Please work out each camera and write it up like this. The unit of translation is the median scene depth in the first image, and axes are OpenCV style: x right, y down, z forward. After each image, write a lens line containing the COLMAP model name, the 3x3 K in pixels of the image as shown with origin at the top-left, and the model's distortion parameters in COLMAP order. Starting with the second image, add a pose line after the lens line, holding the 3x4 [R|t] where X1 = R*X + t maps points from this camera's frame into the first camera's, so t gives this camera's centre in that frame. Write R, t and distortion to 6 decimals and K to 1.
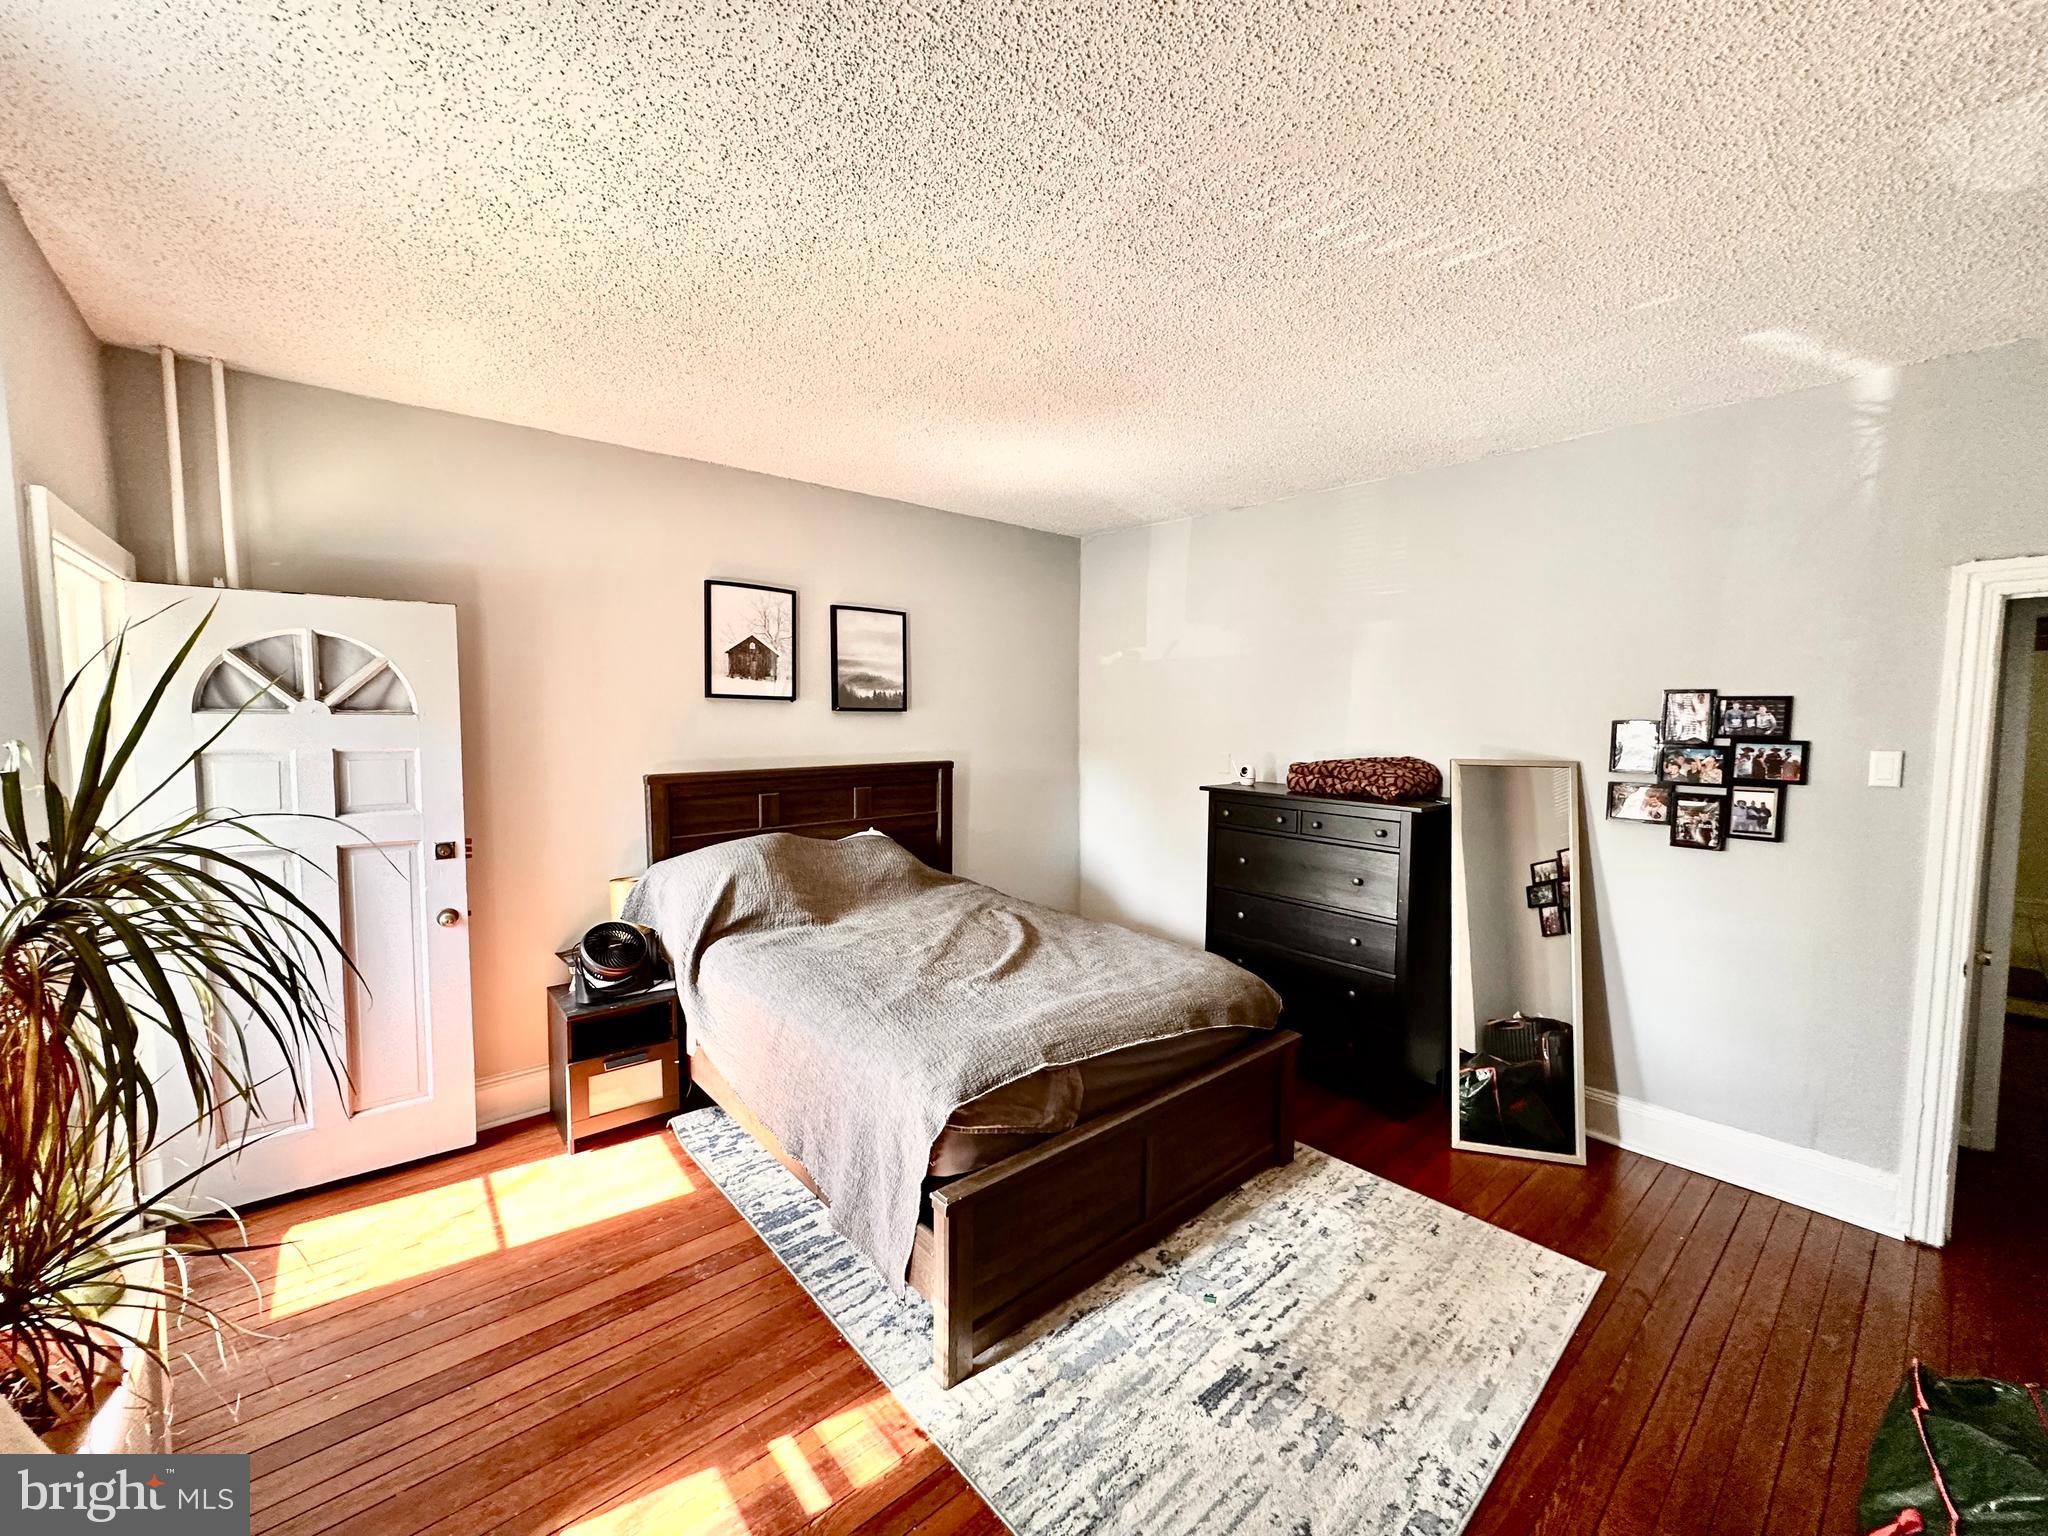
lens RADIAL K [[819.0, 0, 1024.3], [0, 819.0, 771.8], [0, 0, 1]] dist [-0.002101, 0.000896]
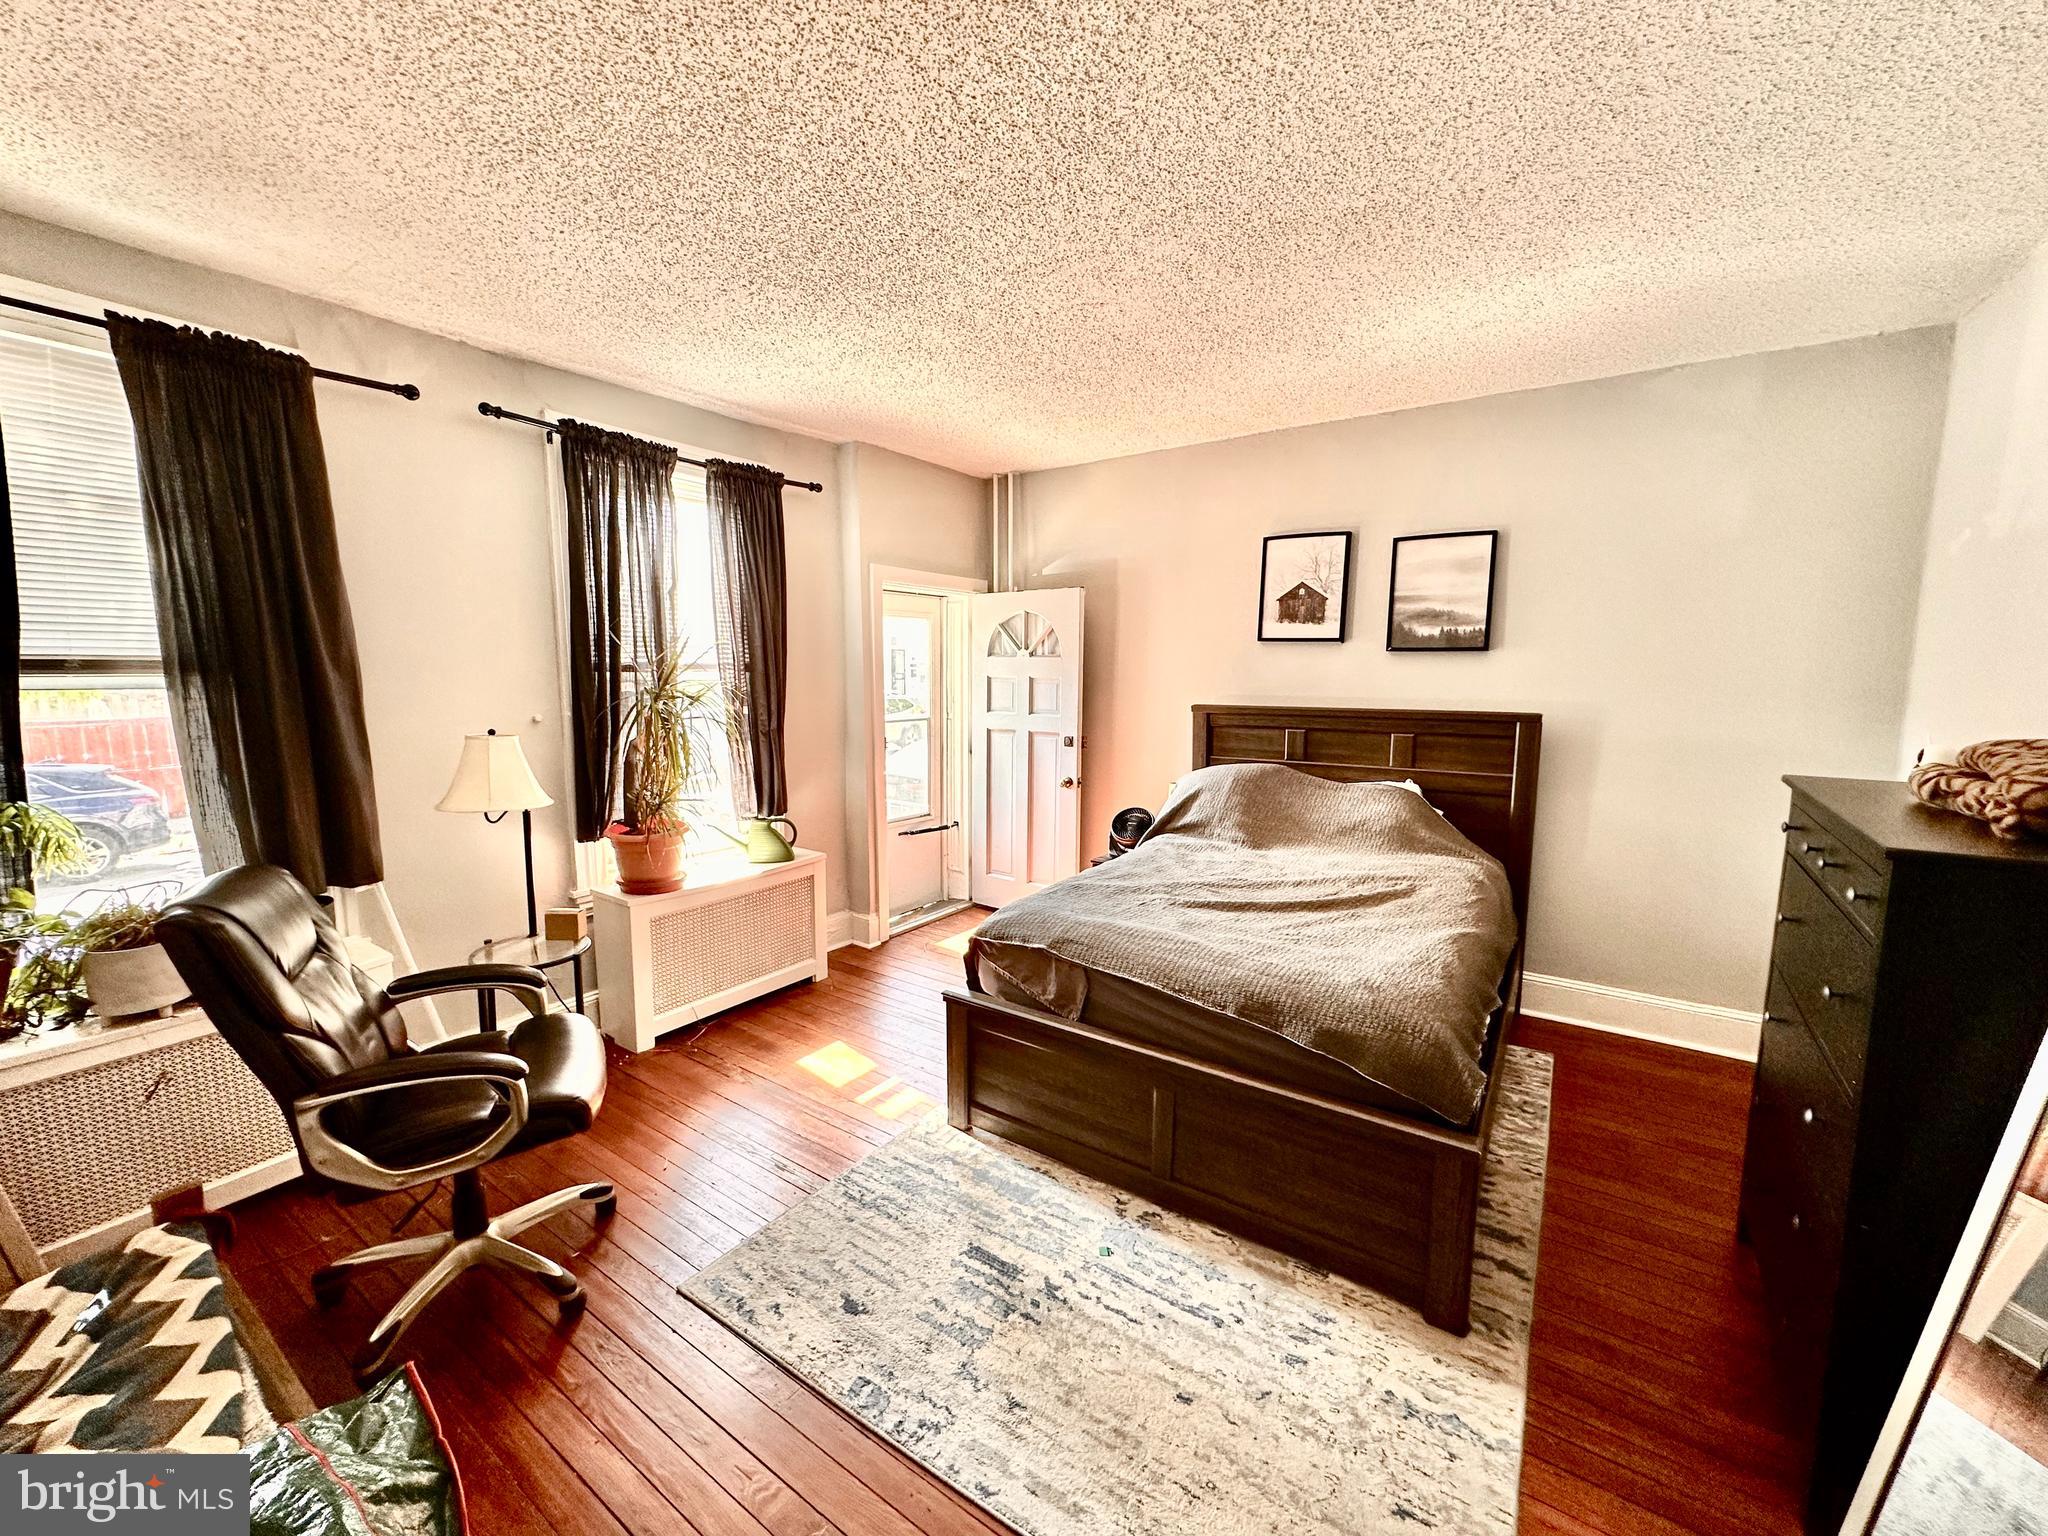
lens RADIAL K [[819.0, 0, 1024.0], [0, 819.0, 773.9], [0, 0, 1]] dist [-0.002101, 0.000896]
pose [[0.240309, 0.120599, -0.963176, 0.862146], [-0.072777, 0.991698, 0.106013, -0.005139], [0.967964, 0.044622, 0.247091, 0.524138]]
